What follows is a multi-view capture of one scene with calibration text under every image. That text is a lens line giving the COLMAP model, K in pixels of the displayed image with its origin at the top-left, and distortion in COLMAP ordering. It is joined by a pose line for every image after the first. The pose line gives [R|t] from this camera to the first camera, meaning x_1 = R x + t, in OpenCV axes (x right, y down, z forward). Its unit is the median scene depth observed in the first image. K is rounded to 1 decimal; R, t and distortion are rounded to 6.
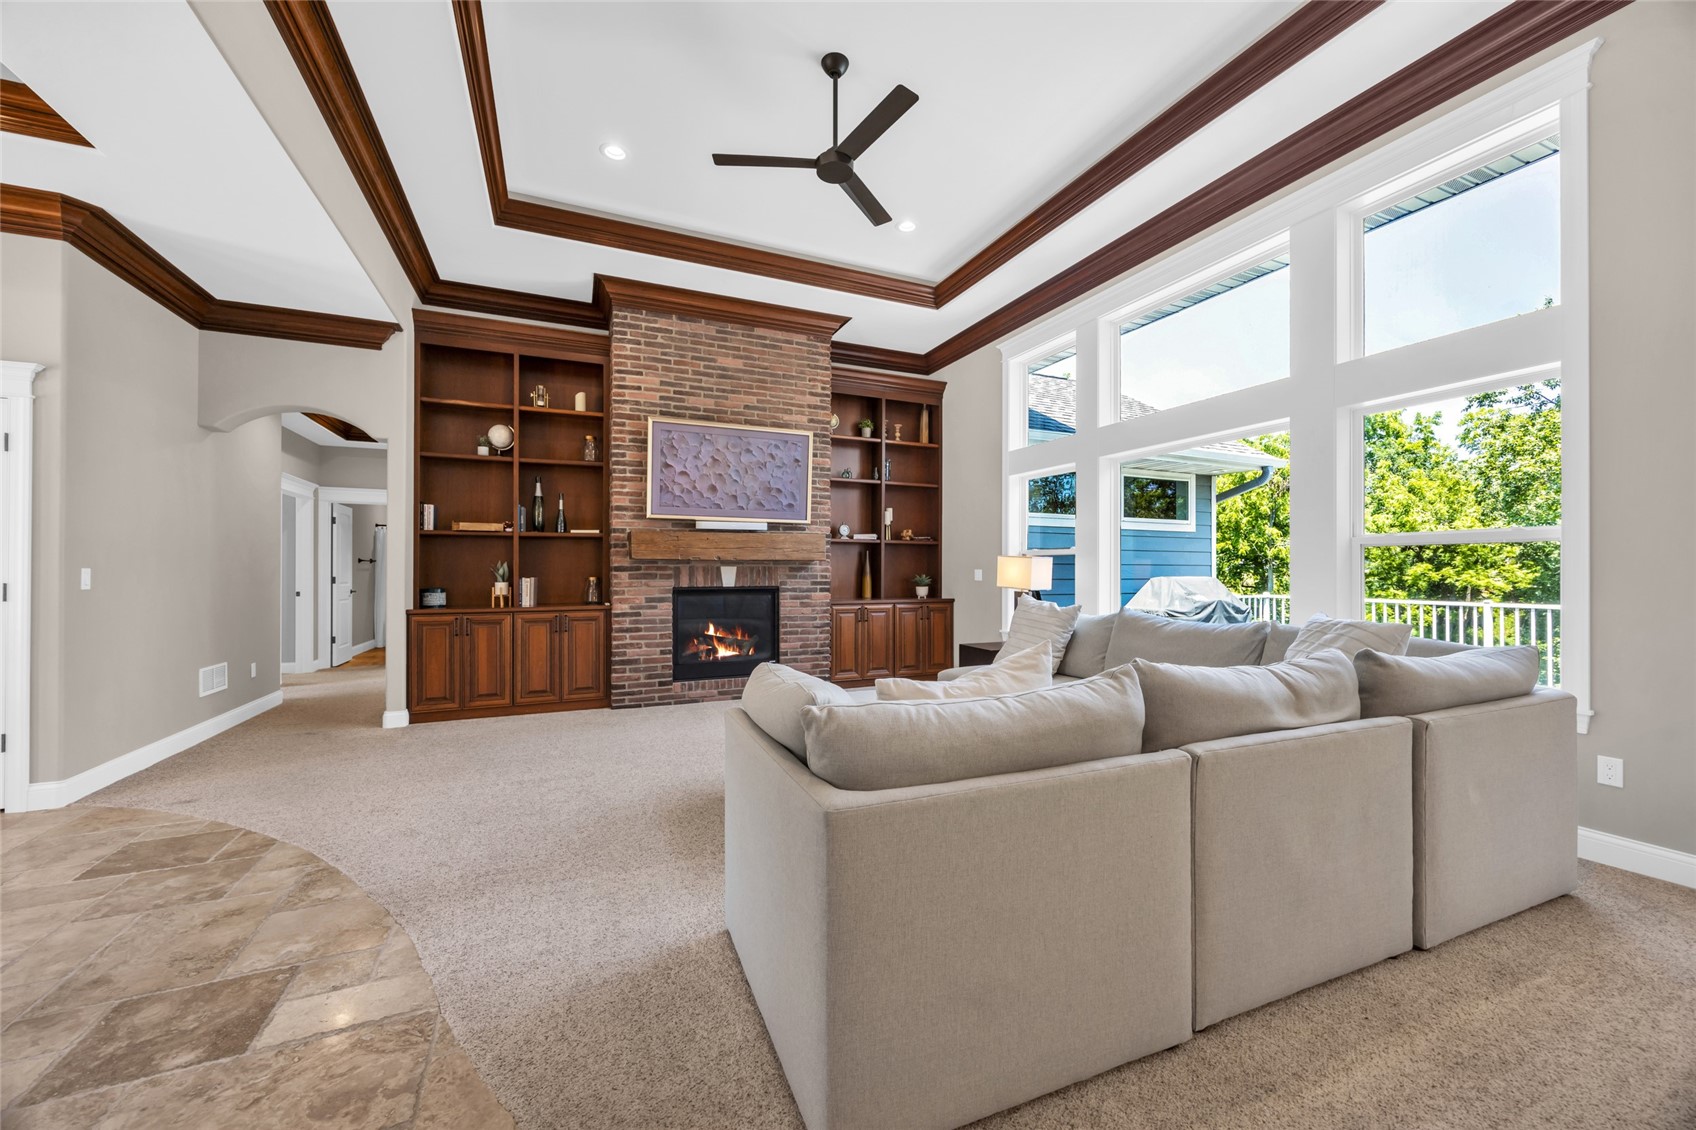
lens RADIAL K [[644.5, 0, 848.0], [0, 644.5, 565.0], [0, 0, 1]] dist [0.000860, 0.000101]
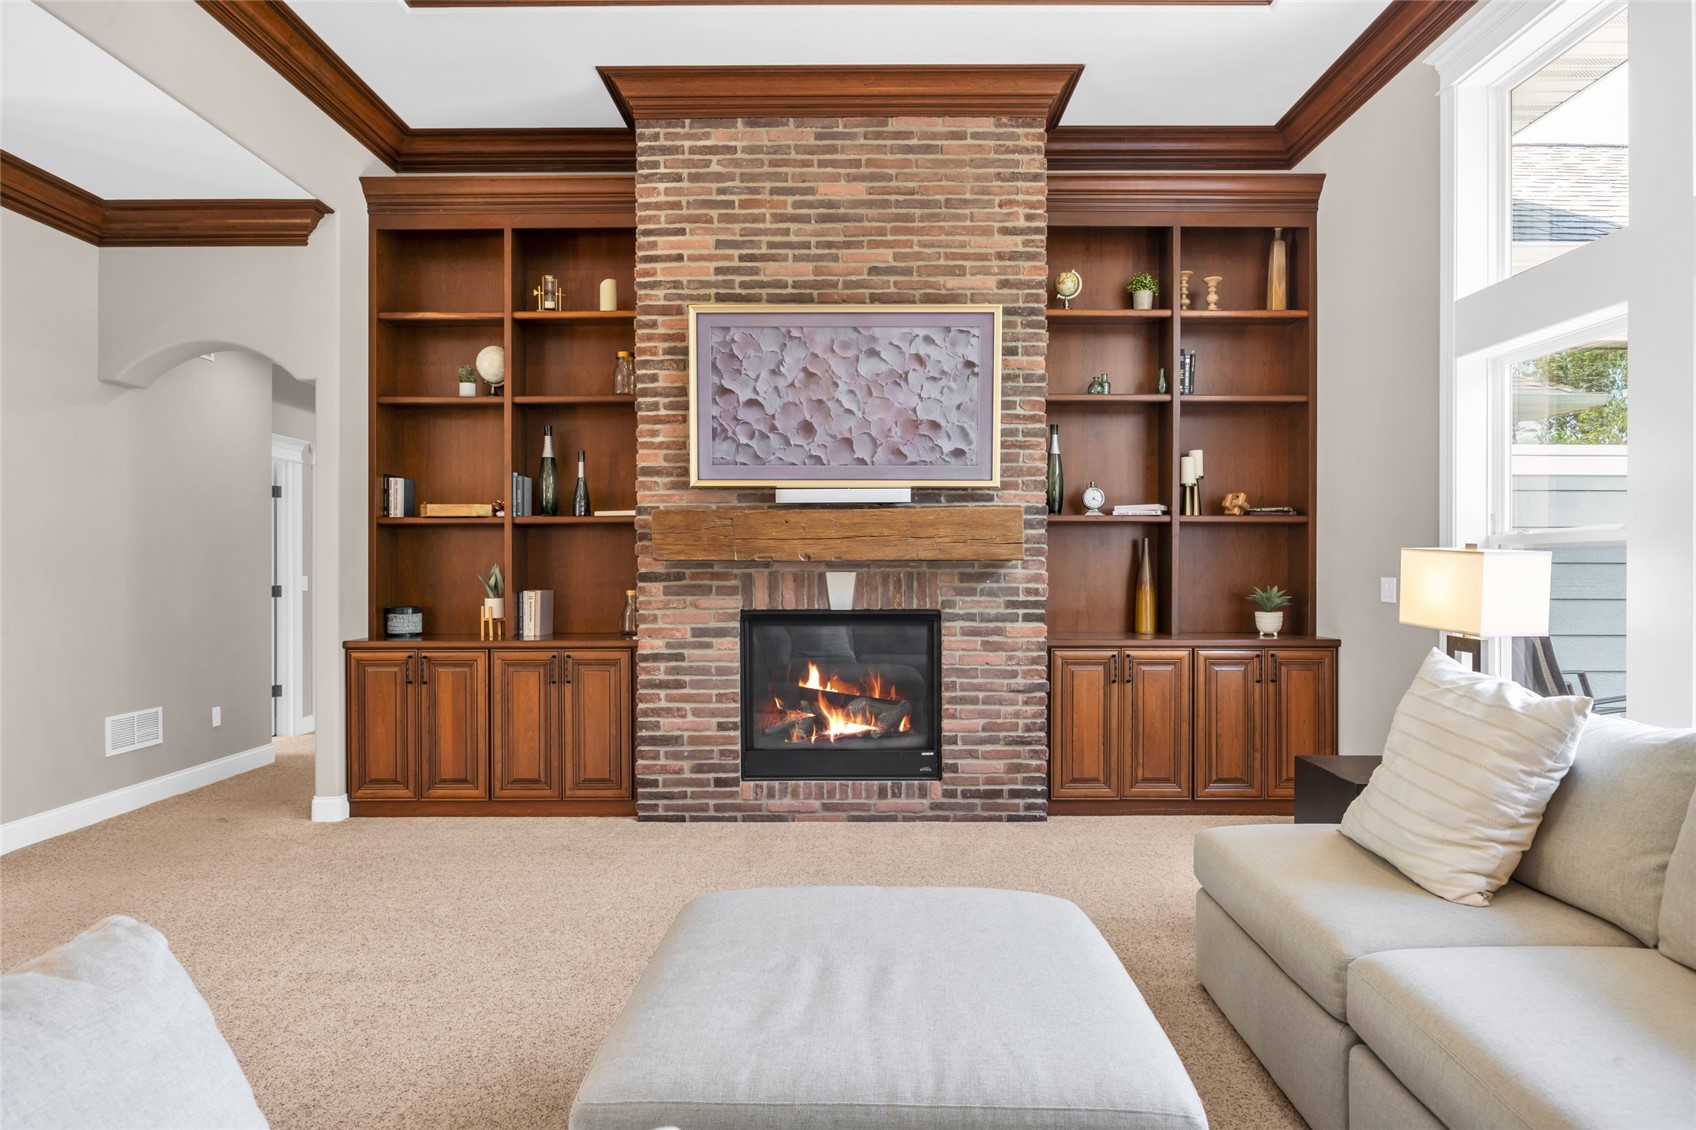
lens RADIAL K [[972.9, 0, 848.0], [0, 972.9, 565.0], [0, 0, 1]] dist [-0.005691, -0.001255]
pose [[0.913252, -0.002277, -0.407389, 0.154288], [0.005536, 0.999961, 0.006820, -0.009477], [0.407357, -0.008483, 0.913229, 0.271715]]
